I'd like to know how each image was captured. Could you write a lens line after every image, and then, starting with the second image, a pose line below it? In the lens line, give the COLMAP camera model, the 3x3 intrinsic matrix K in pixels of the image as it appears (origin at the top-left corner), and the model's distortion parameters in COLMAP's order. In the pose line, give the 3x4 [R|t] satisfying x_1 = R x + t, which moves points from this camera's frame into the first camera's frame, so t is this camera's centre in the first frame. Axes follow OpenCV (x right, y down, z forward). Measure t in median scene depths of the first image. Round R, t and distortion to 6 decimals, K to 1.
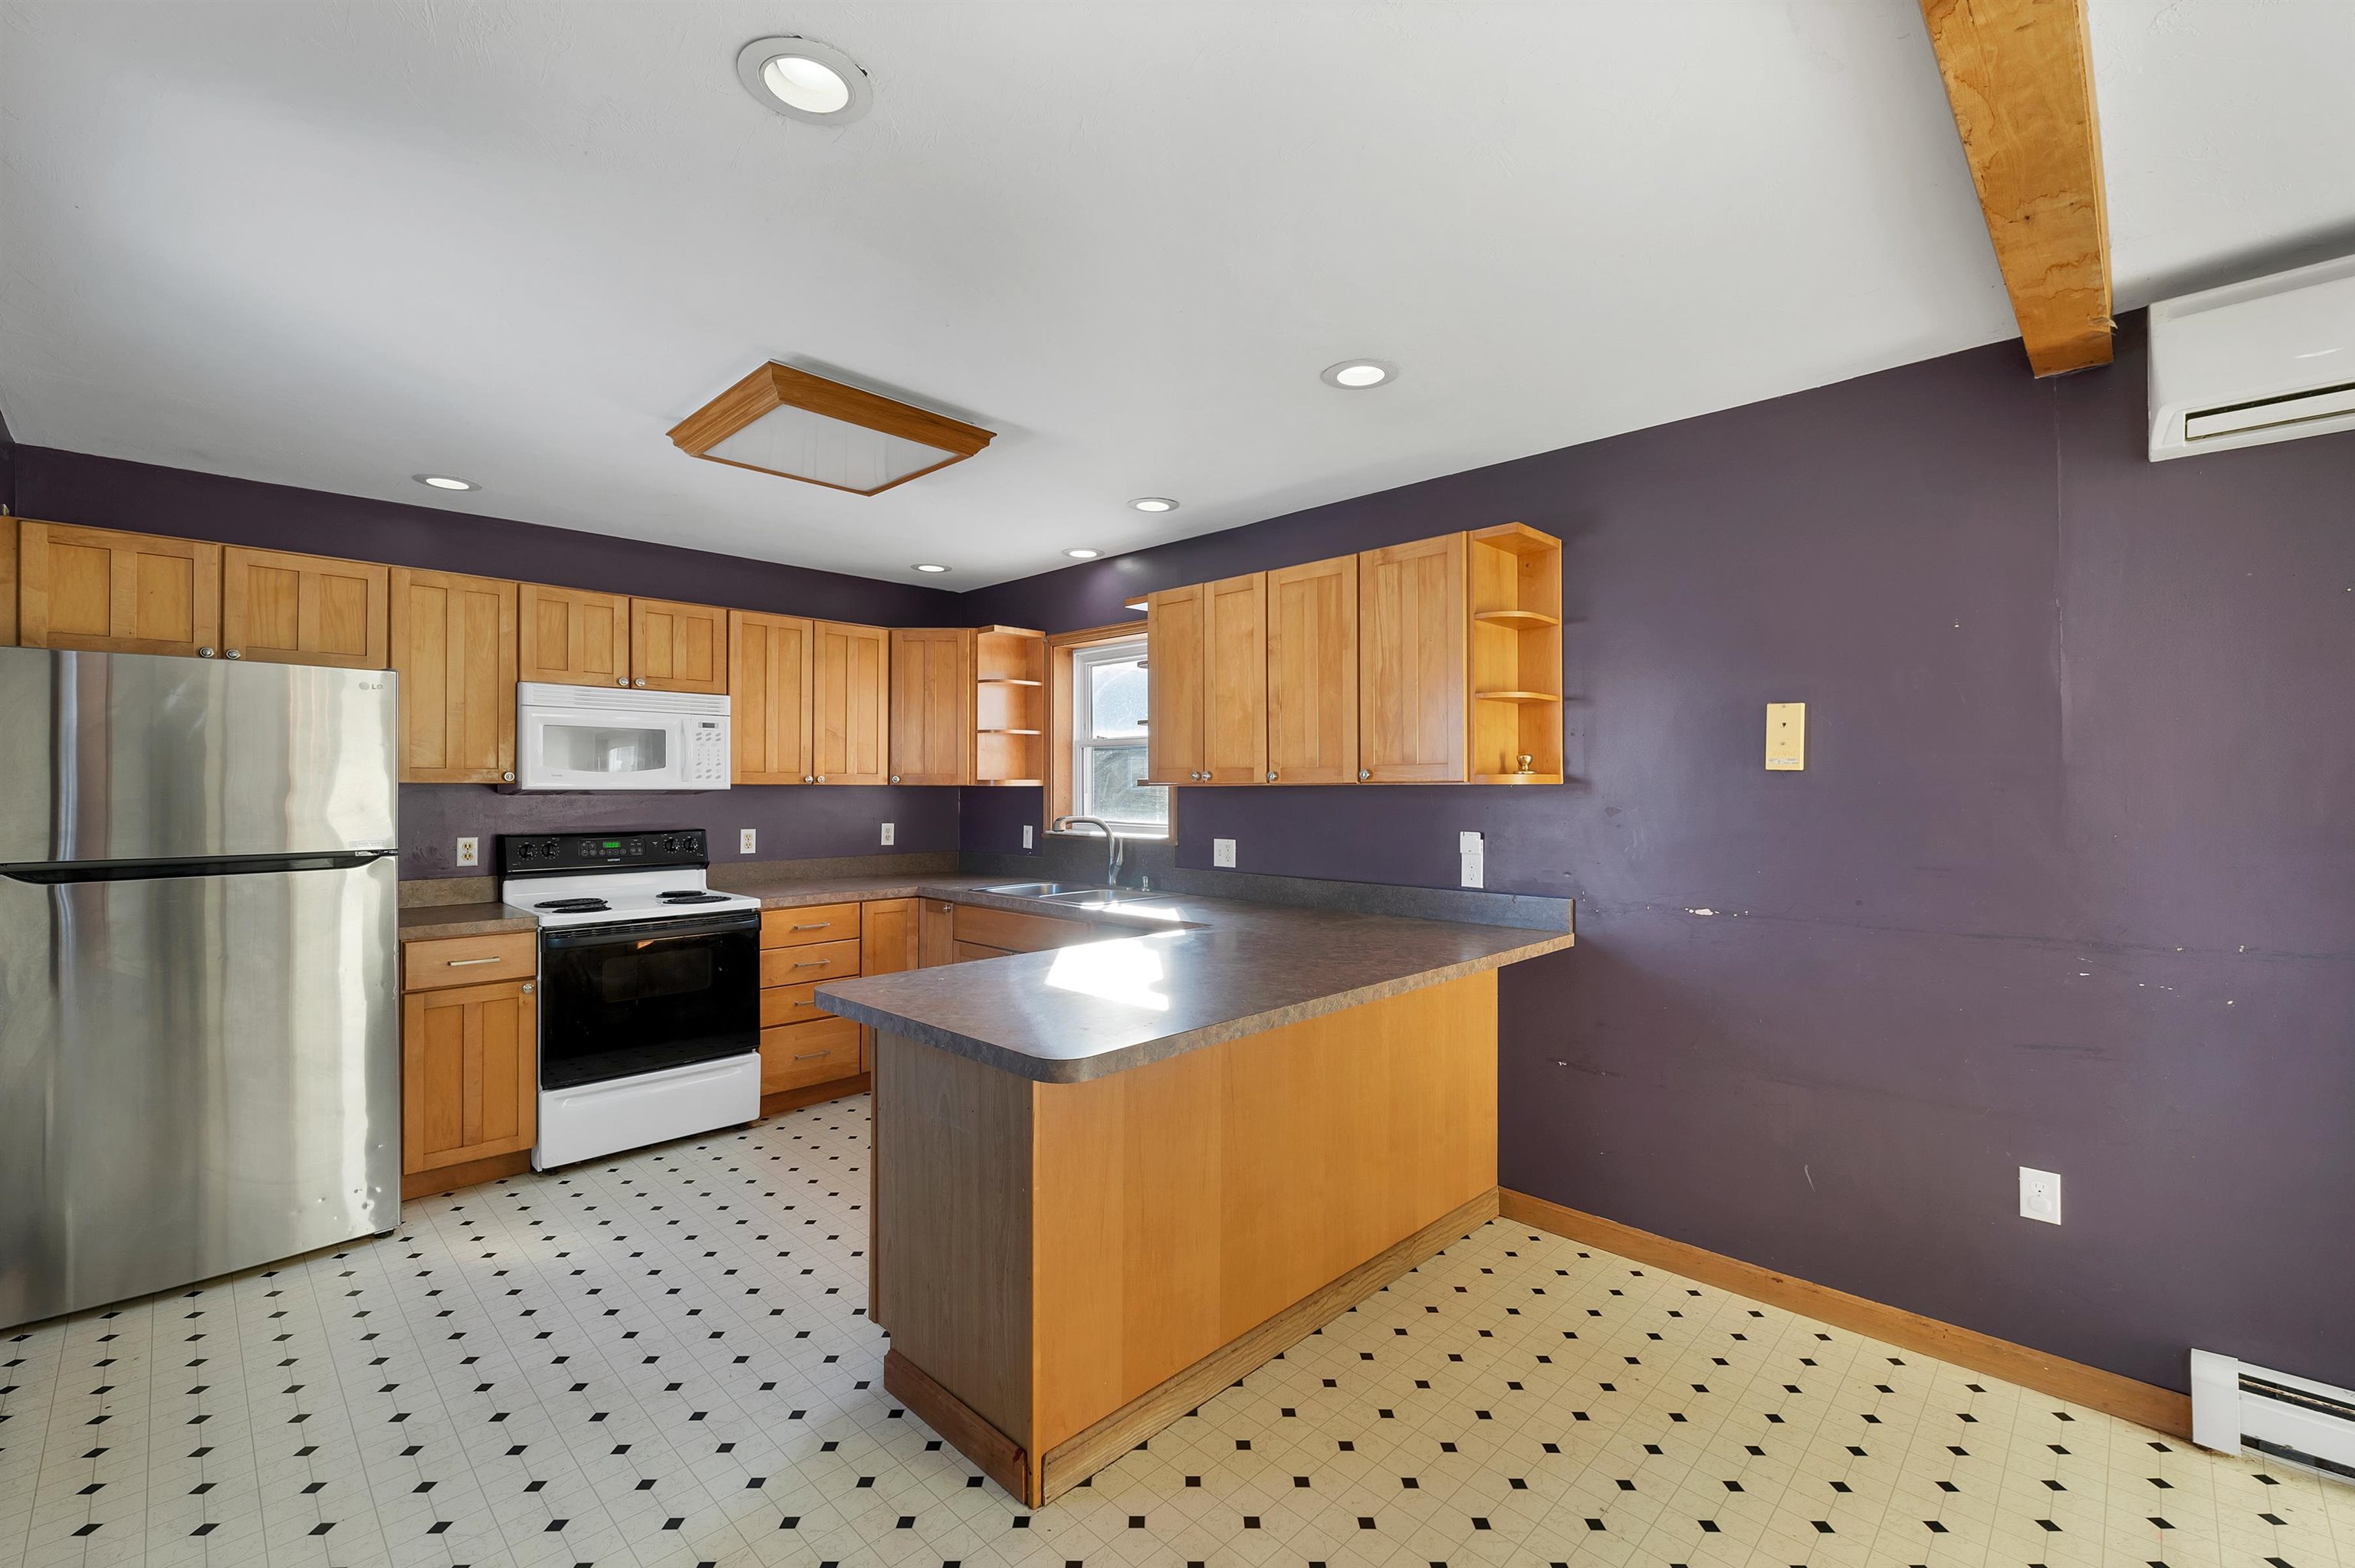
lens RADIAL K [[991.3, 0, 1177.5], [0, 991.3, 784.0], [0, 0, 1]] dist [-0.000457, -0.000078]
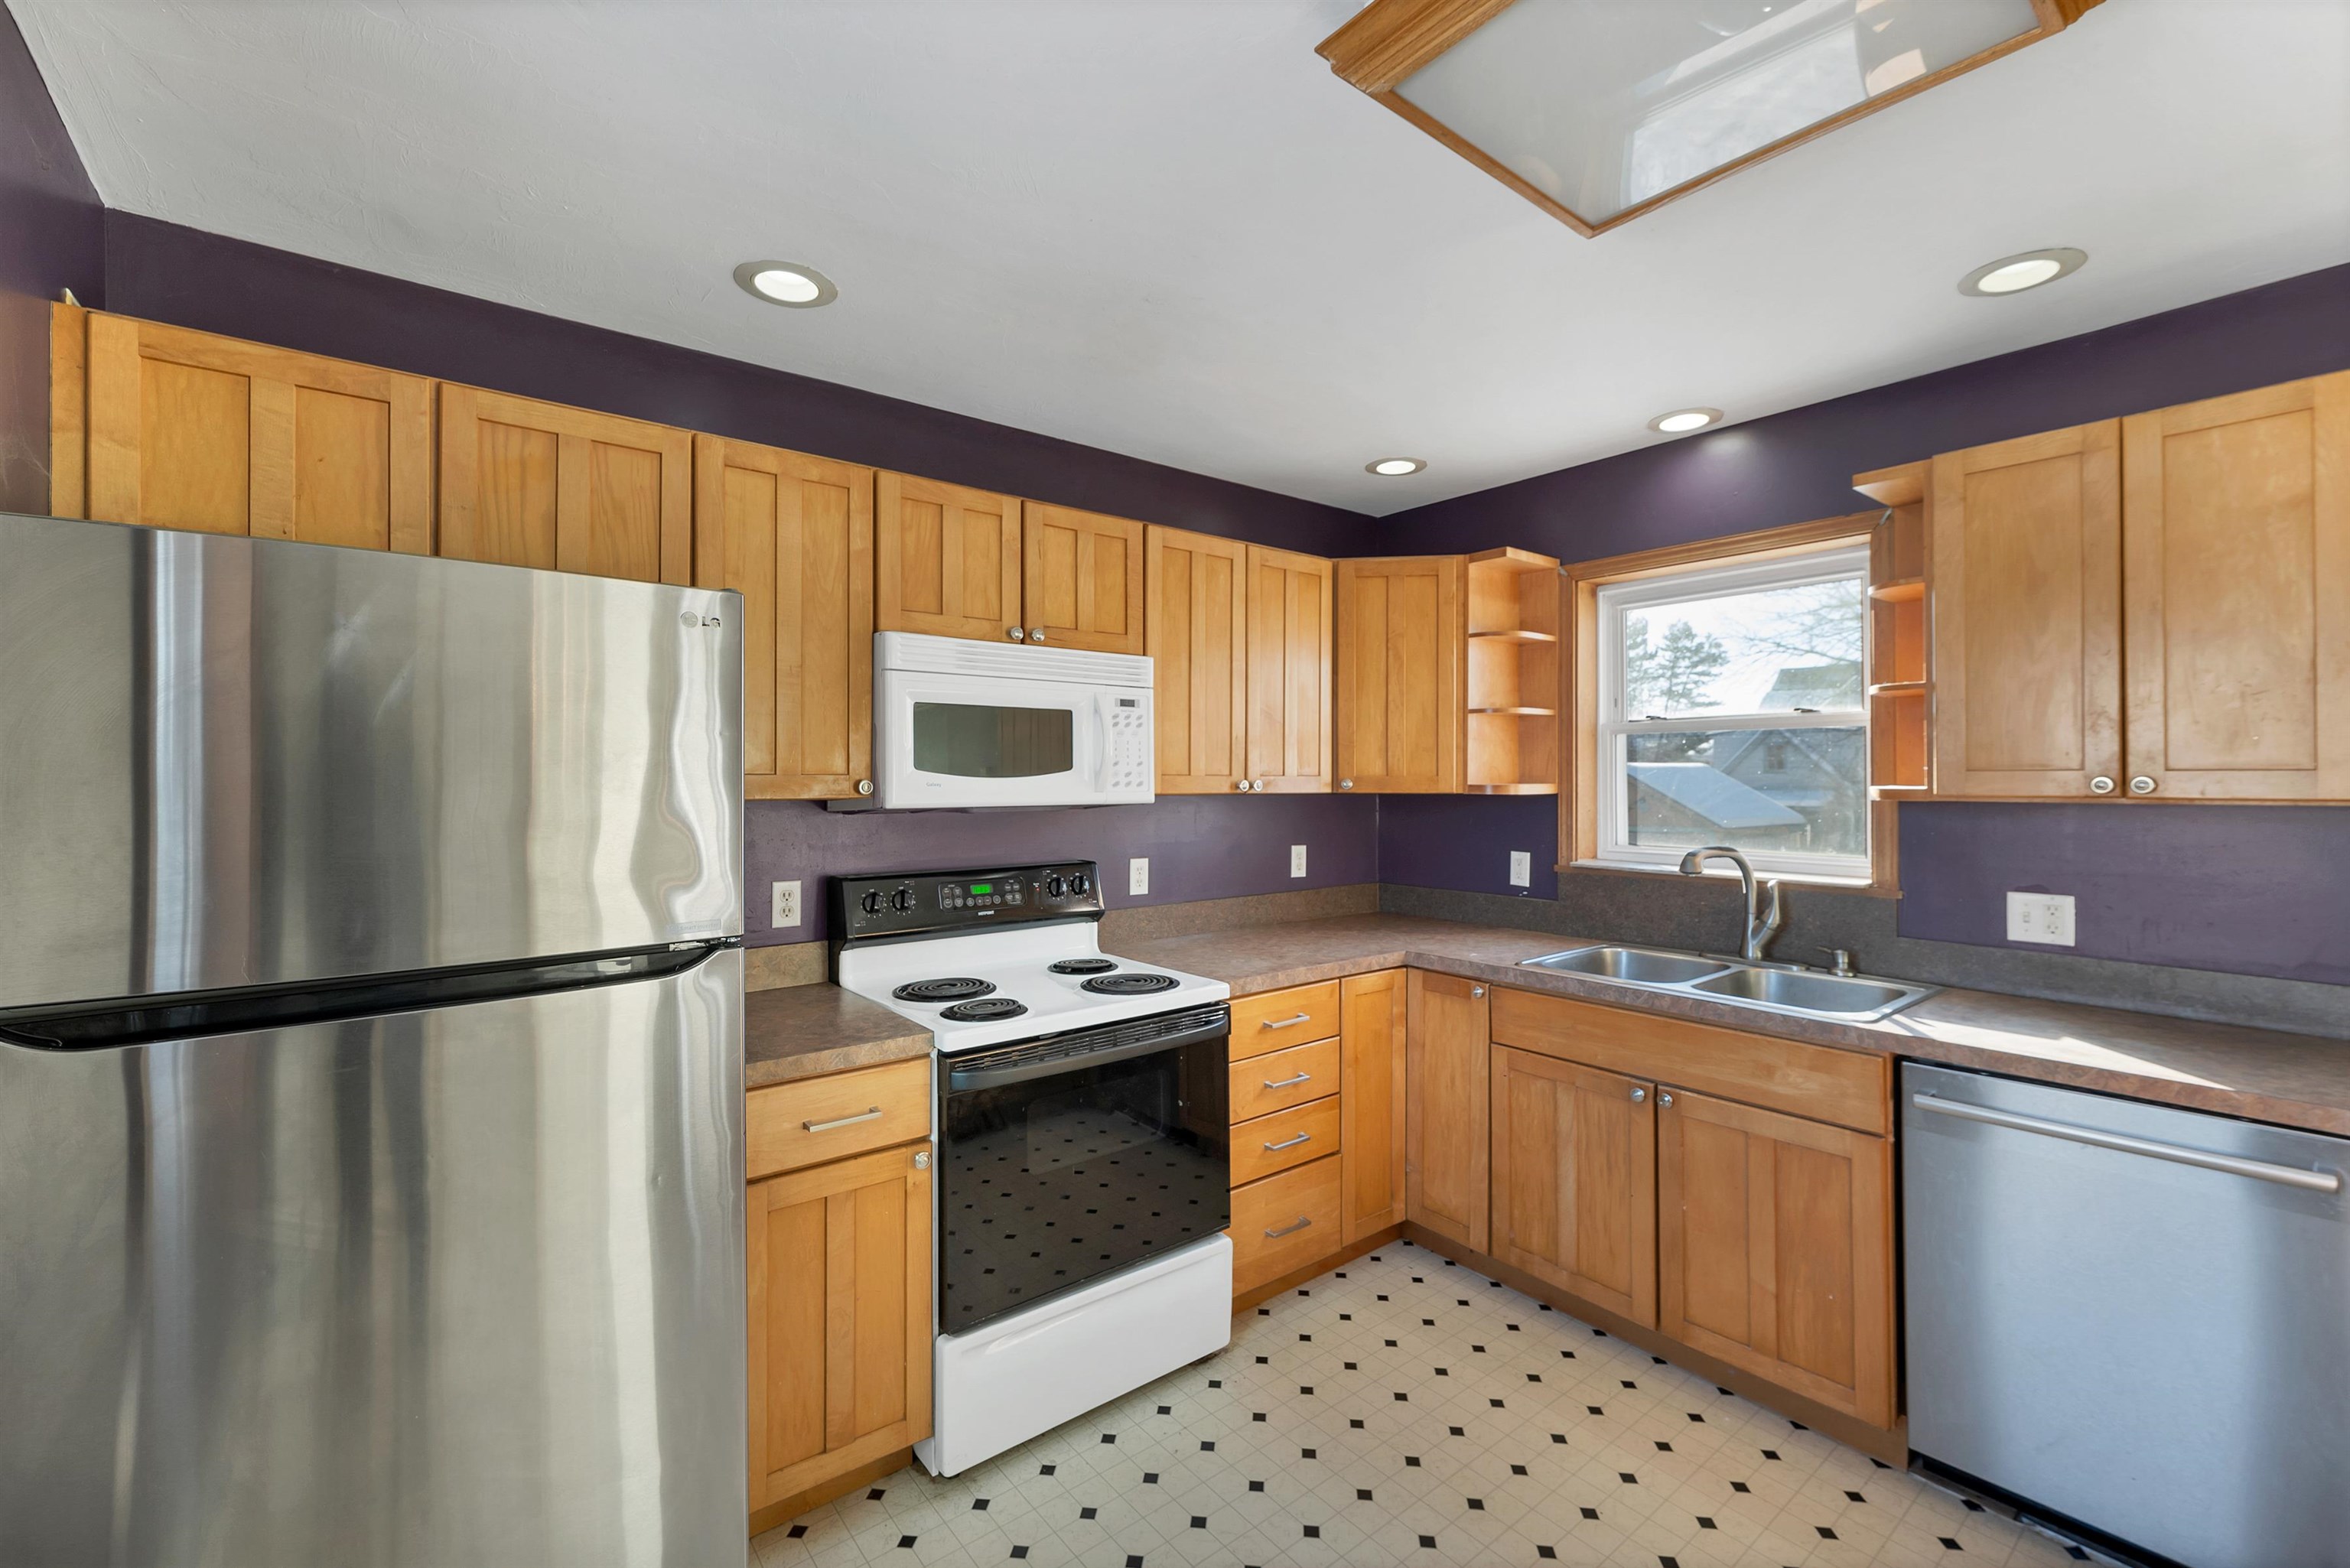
lens RADIAL K [[977.6, 0, 1171.0], [0, 977.6, 773.6], [0, 0, 1]] dist [0.002014, 0.000196]
pose [[0.992630, -0.001920, -0.121167, -0.378517], [0.001819, 0.999998, -0.000944, -0.013458], [0.121169, 0.000717, 0.992632, 0.390629]]
